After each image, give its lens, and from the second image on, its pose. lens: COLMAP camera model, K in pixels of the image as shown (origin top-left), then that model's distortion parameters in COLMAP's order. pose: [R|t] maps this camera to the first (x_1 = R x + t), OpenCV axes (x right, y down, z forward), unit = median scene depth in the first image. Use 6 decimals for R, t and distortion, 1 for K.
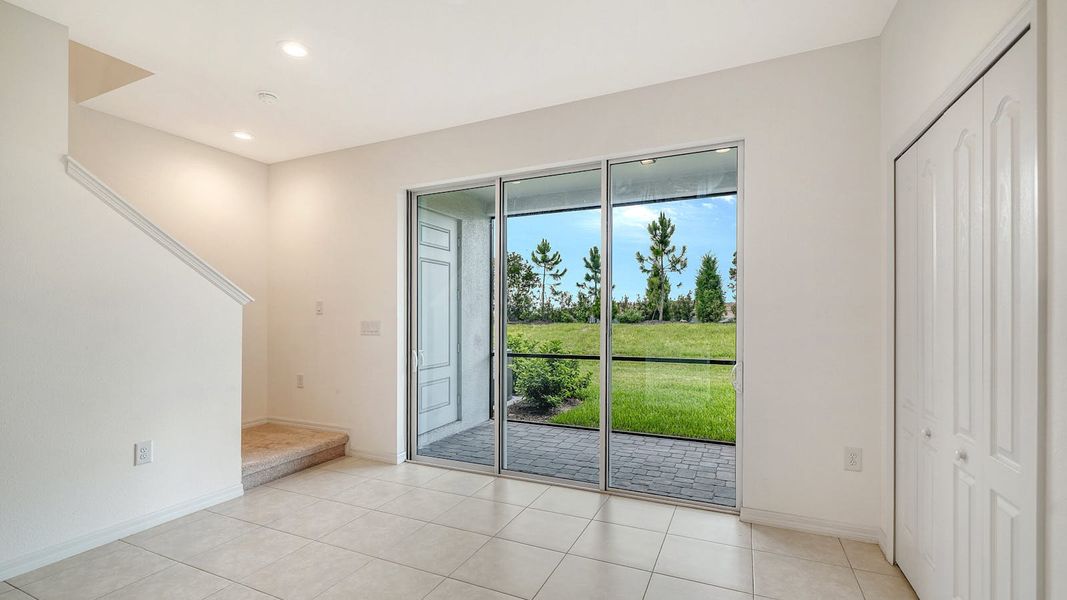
lens RADIAL K [[476.2, 0, 527.3], [0, 476.2, 319.4], [0, 0, 1]] dist [-0.001918, -0.001243]
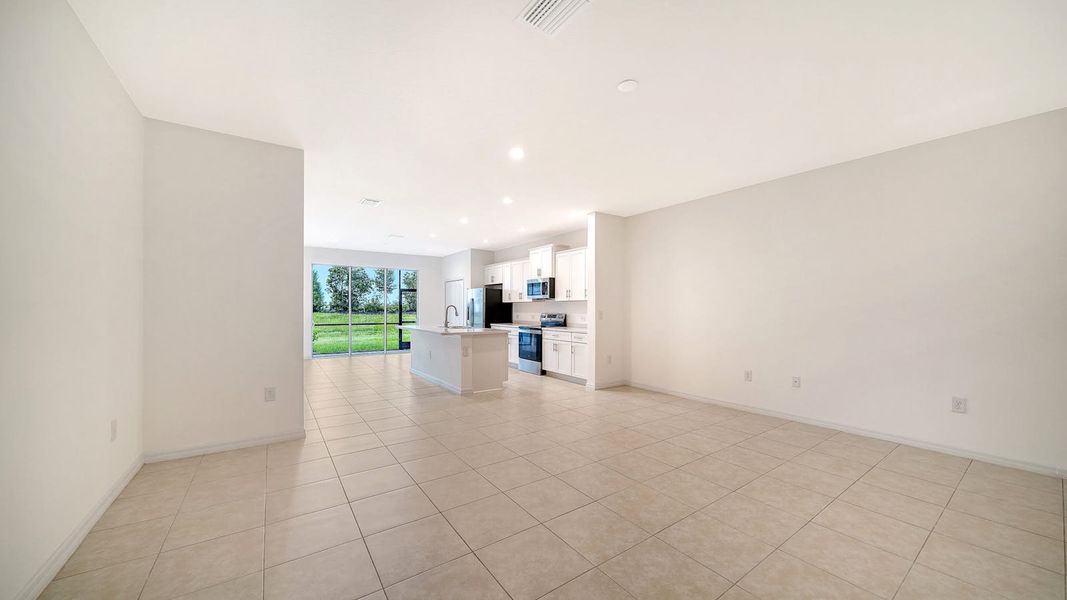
lens RADIAL K [[406.2, 0, 556.8], [0, 406.2, 311.8], [0, 0, 1]] dist [-0.001250, -0.001178]
pose [[0.484286, -0.002632, 0.874906, -0.402589], [0.000673, 0.999996, 0.002636, 0.002056], [-0.874909, -0.000688, 0.484286, -0.357541]]
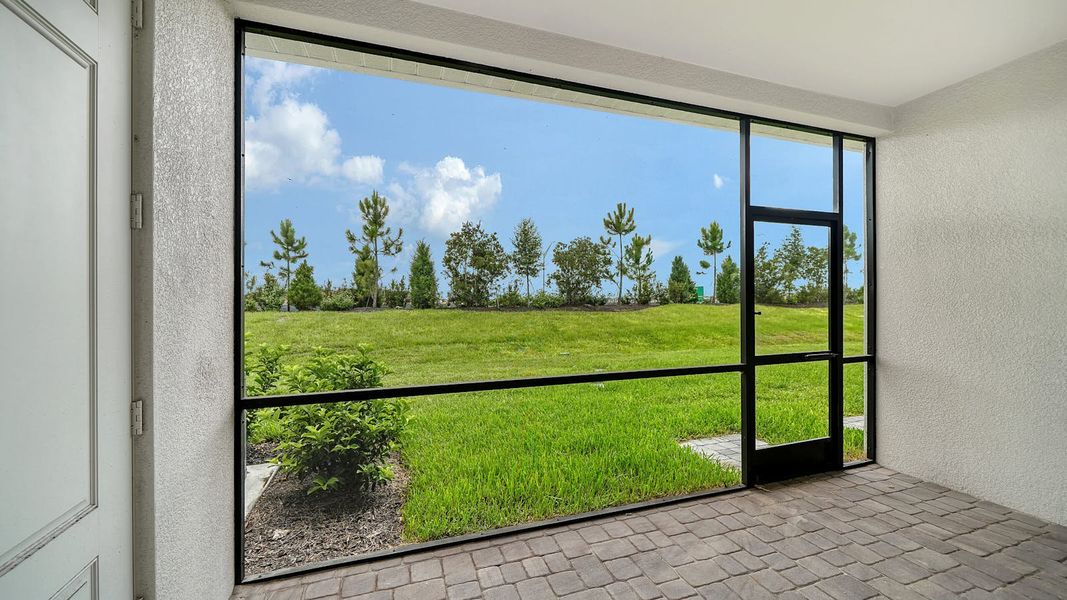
lens RADIAL K [[406.2, 0, 532.0], [0, 406.2, 301.1], [0, 0, 1]] dist [-0.001250, -0.001178]
pose [[0.721297, 0.000228, 0.692626, -0.046161], [0.008287, 0.999926, -0.008959, 0.000040], [-0.692576, 0.012202, 0.721241, 0.225431]]
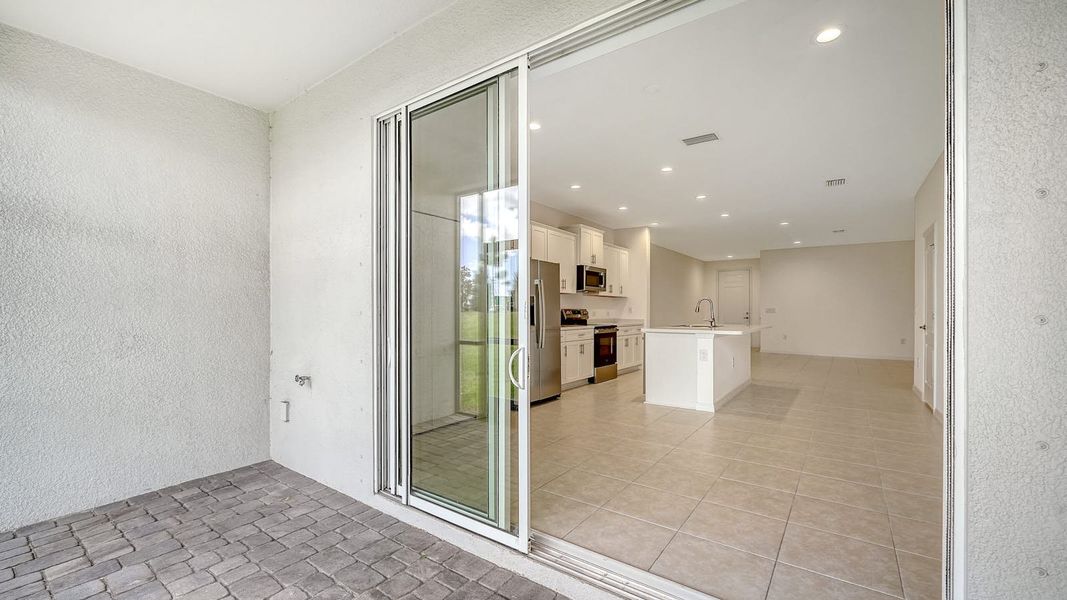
lens RADIAL K [[426.6, 0, 528.4], [0, 426.6, 316.3], [0, 0, 1]] dist [-0.000386, -0.000347]
pose [[-0.982942, 0.001620, 0.183910, -0.013269], [0.005426, 0.999781, 0.020196, 0.003733], [-0.183837, 0.020849, -0.982736, 0.301275]]
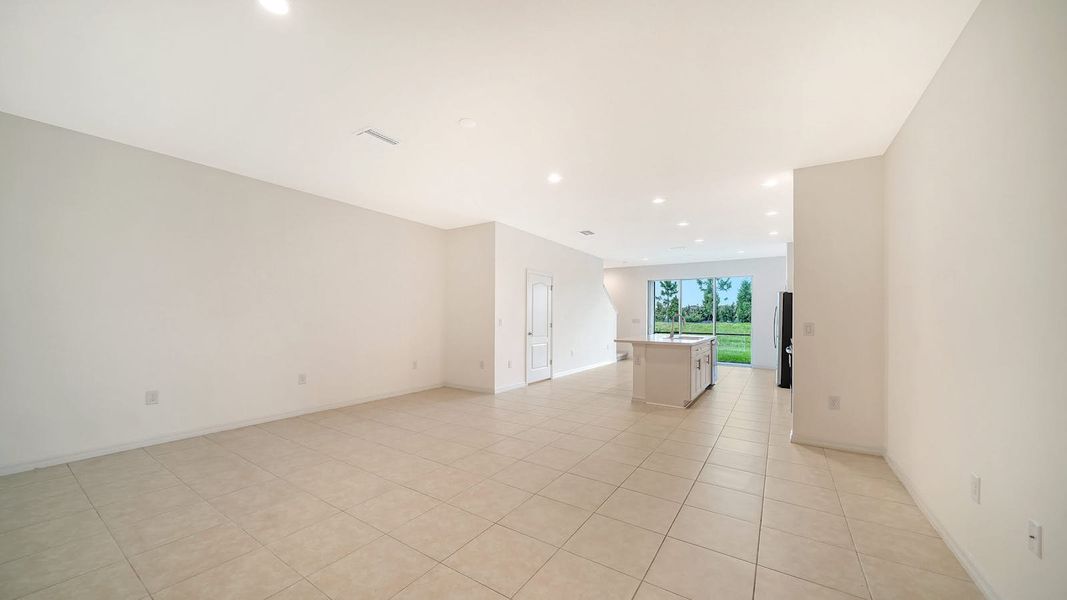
lens RADIAL K [[406.2, 0, 500.4], [0, 406.2, 317.2], [0, 0, 1]] dist [-0.001250, -0.001178]
pose [[0.983612, 0.007699, -0.180135, -0.184229], [-0.008638, 0.999953, -0.004427, 0.002587], [0.180093, 0.005911, 0.983632, -0.490111]]
